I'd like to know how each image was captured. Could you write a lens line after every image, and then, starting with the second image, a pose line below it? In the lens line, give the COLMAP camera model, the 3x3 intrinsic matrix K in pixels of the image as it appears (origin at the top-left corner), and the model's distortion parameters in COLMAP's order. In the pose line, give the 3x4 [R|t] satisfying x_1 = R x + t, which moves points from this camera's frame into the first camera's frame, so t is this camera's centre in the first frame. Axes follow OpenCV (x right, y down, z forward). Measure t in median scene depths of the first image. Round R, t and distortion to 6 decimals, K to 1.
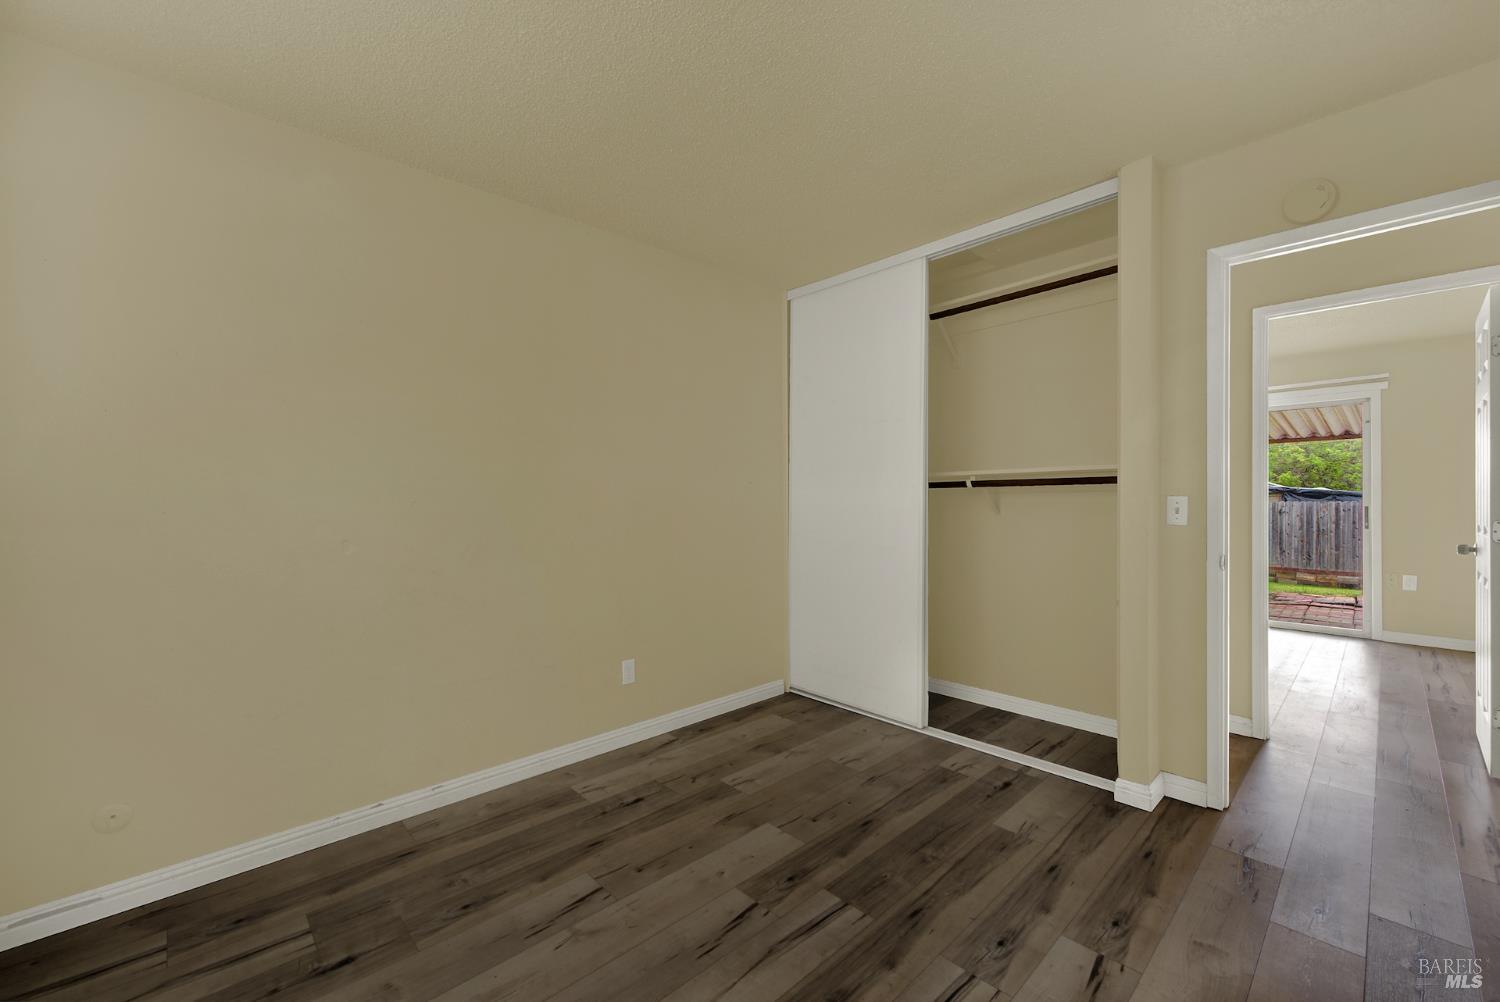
lens RADIAL K [[610.5, 0, 756.6], [0, 610.5, 494.5], [0, 0, 1]] dist [0.007463, -0.003561]
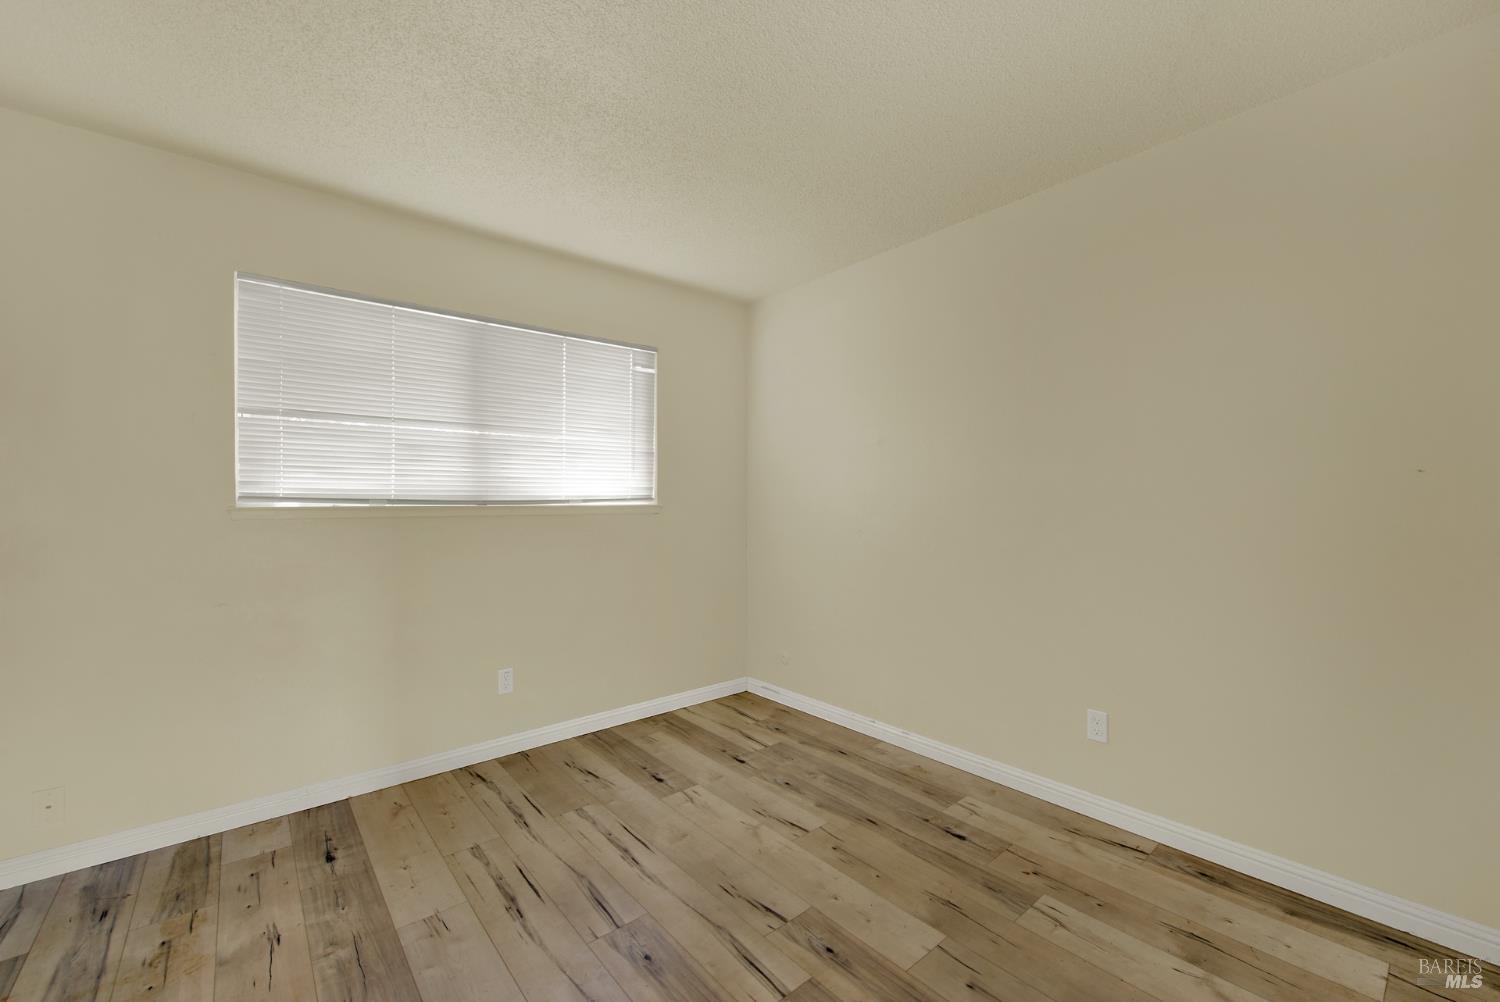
lens RADIAL K [[610.5, 0, 748.8], [0, 610.5, 497.8], [0, 0, 1]] dist [0.007463, -0.003561]
pose [[-0.068664, 0.000793, -0.997640, 0.748209], [0.012775, 0.999918, -0.000085, -0.004111], [0.997558, -0.012751, -0.068668, 0.779621]]
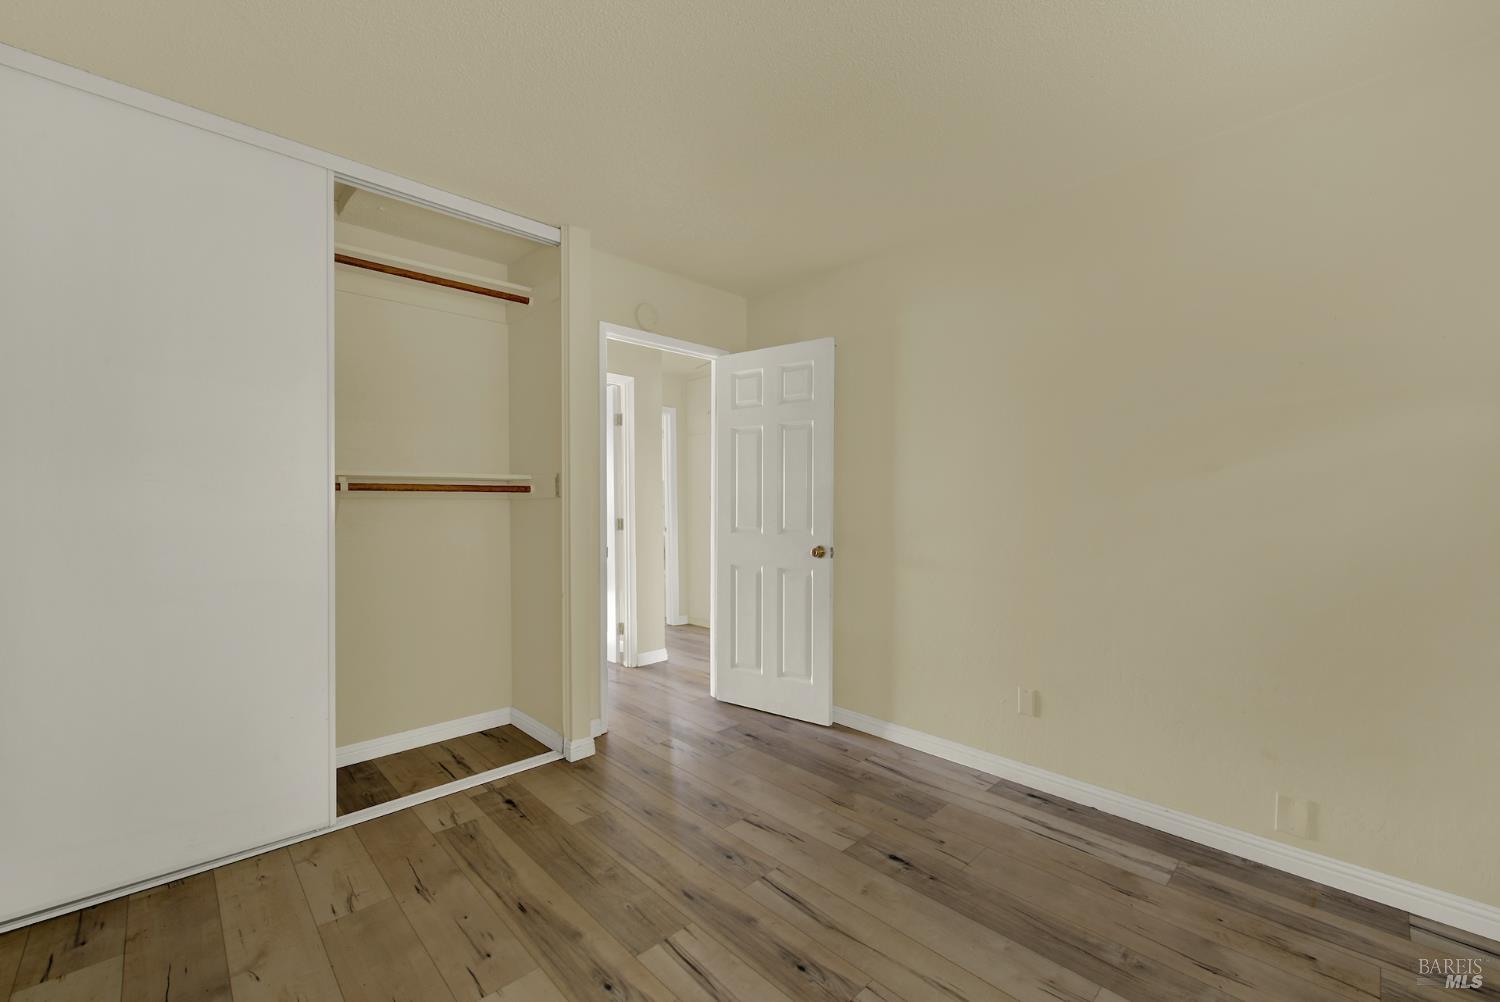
lens RADIAL K [[610.5, 0, 756.3], [0, 610.5, 498.4], [0, 0, 1]] dist [0.007463, -0.003561]
pose [[-0.016621, 0.013480, 0.999771, -0.607812], [-0.006171, 0.999889, -0.013585, 0.007328], [-0.999843, -0.006395, -0.016536, 0.675562]]
